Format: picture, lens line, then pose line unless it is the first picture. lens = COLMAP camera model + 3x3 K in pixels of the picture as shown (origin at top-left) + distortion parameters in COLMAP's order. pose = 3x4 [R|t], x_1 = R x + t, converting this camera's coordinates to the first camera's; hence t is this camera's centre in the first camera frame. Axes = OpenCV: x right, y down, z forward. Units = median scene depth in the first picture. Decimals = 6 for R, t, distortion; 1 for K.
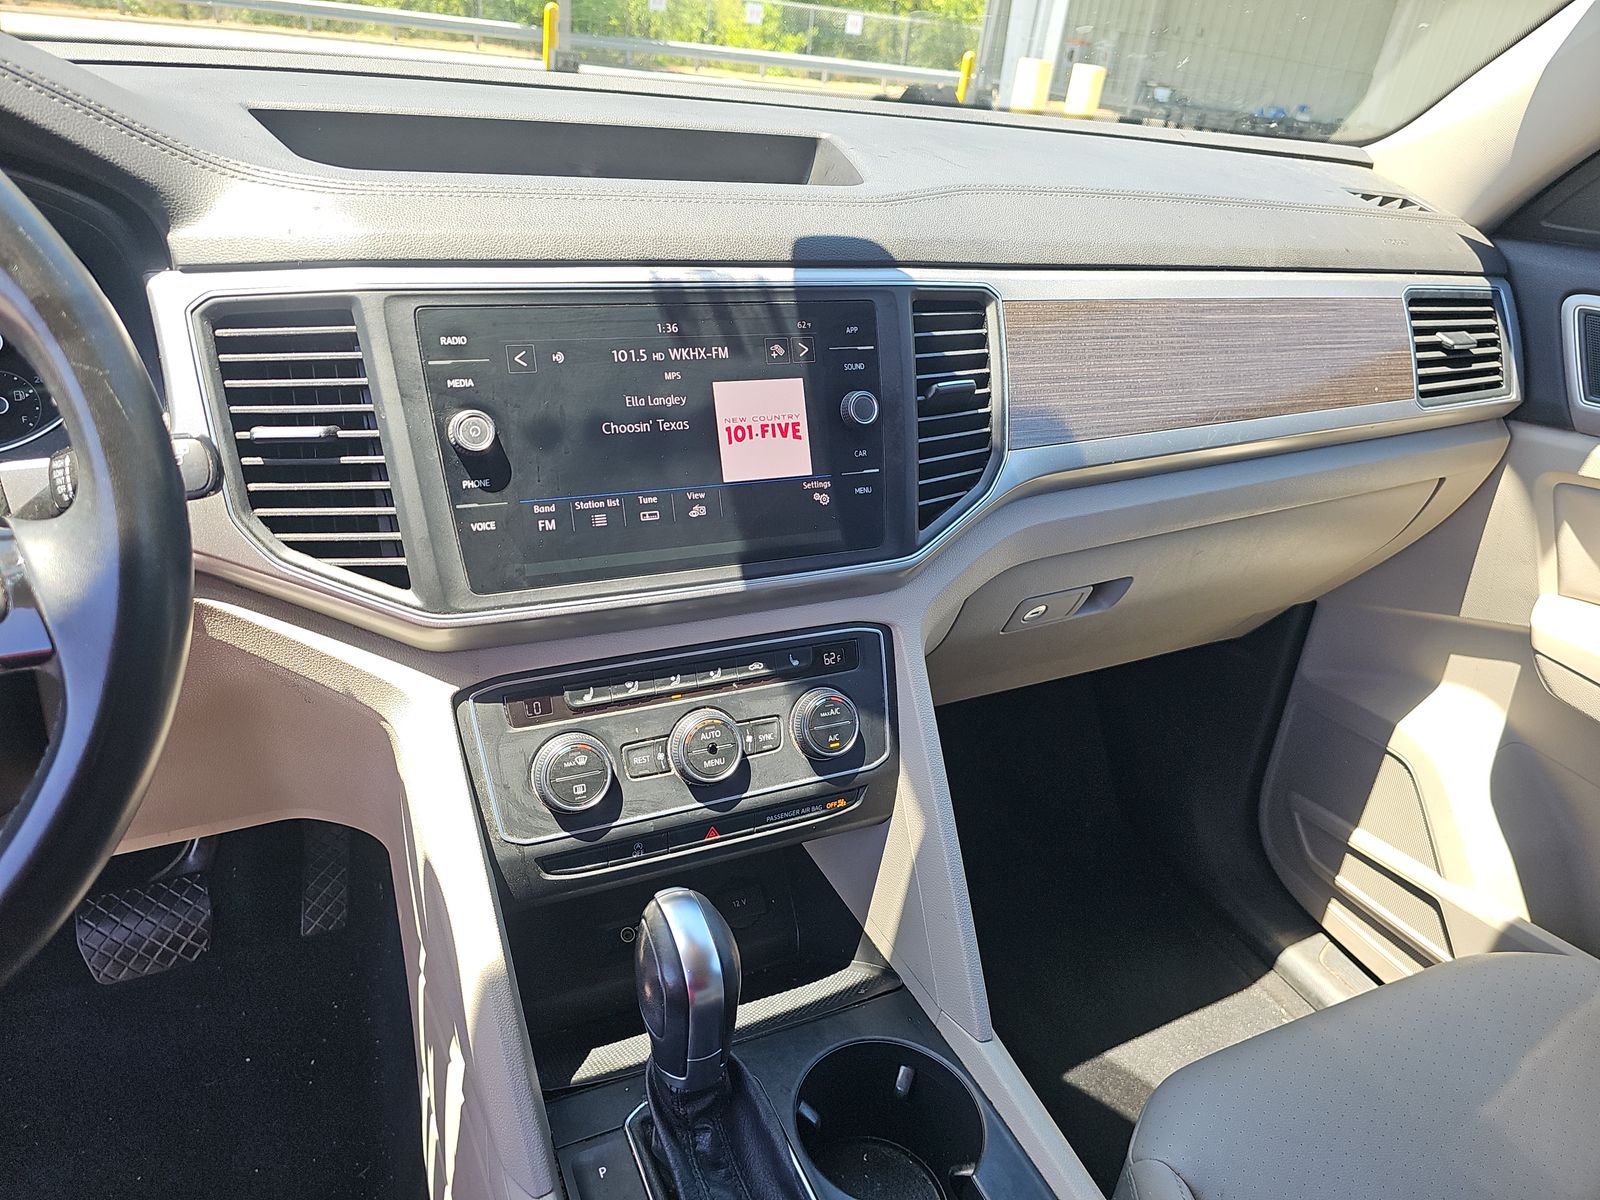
lens RADIAL K [[1052.7, 0, 800.0], [0, 1052.7, 600.0], [0, 0, 1]] dist [0.068610, -0.075567]
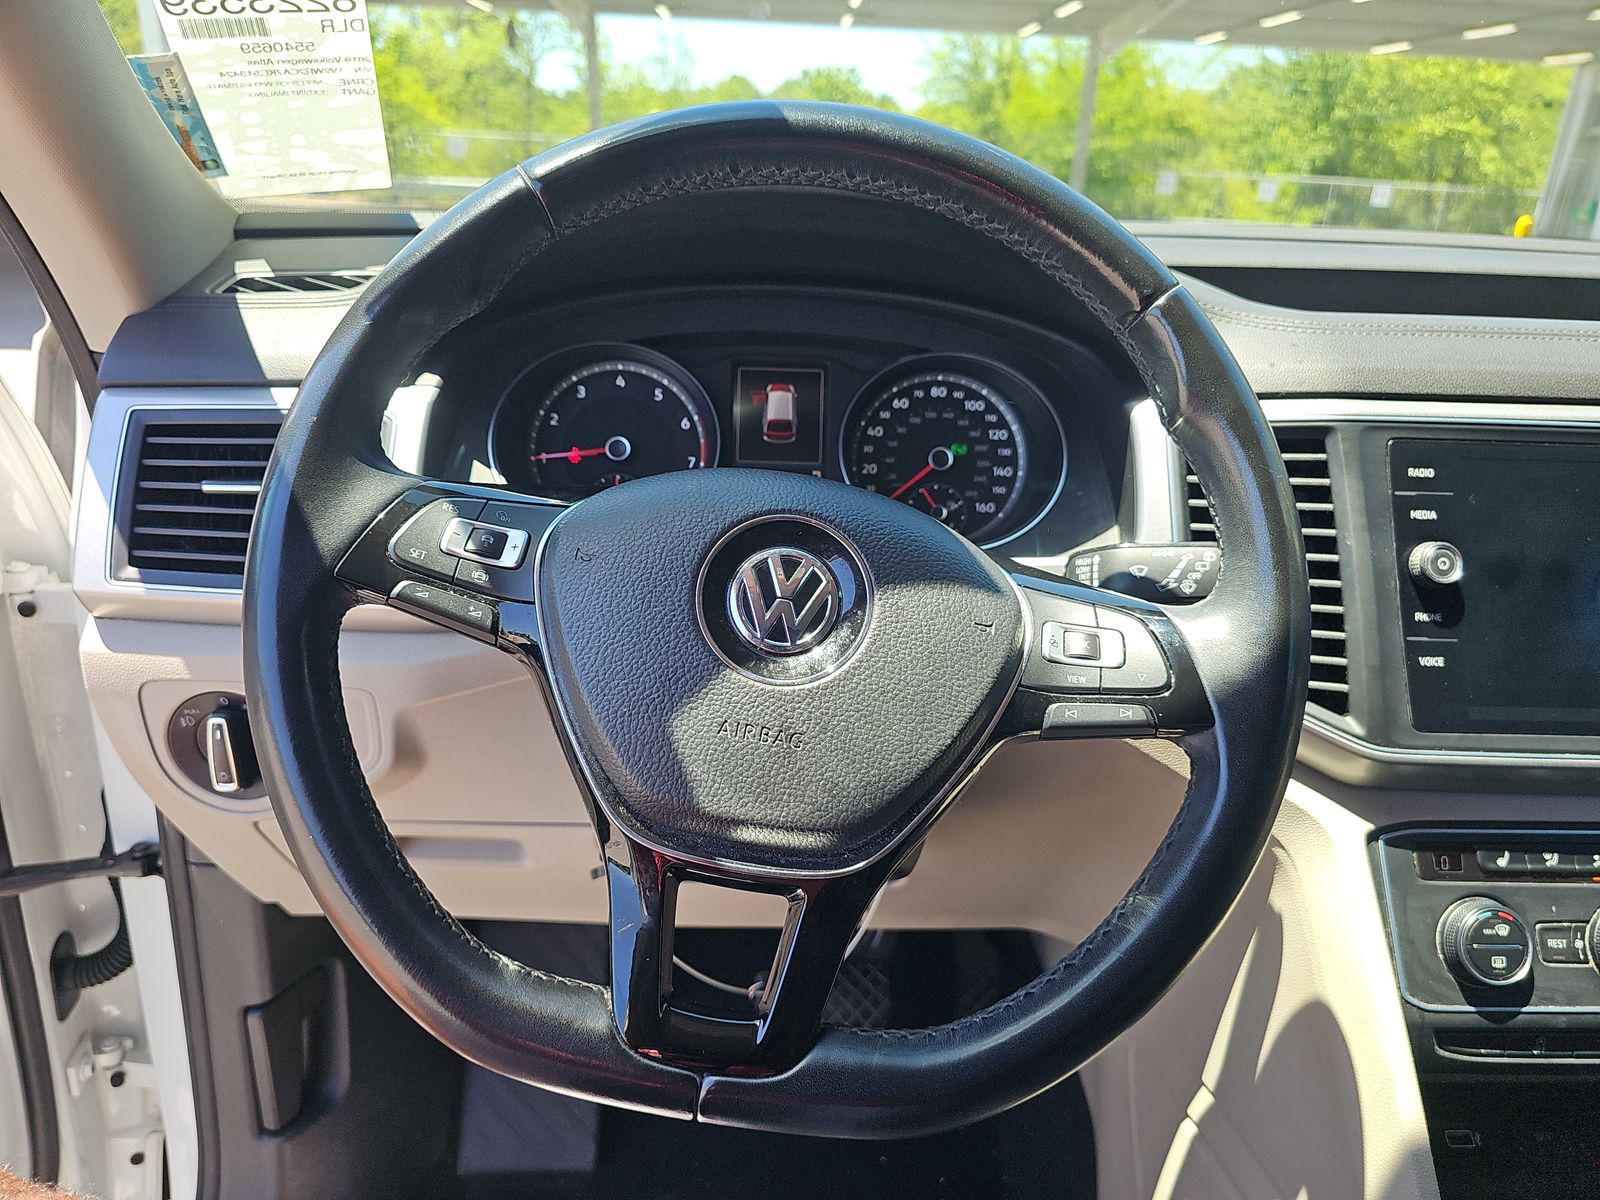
lens RADIAL K [[1075.7, 0, 799.4], [0, 1075.7, 621.5], [0, 0, 1]] dist [0.000345, -0.003815]
pose [[0.923427, 0.099855, -0.370556, -0.438331], [-0.147144, 0.983888, -0.101551, 0.072422], [0.354446, 0.148301, 0.923242, -0.098509]]
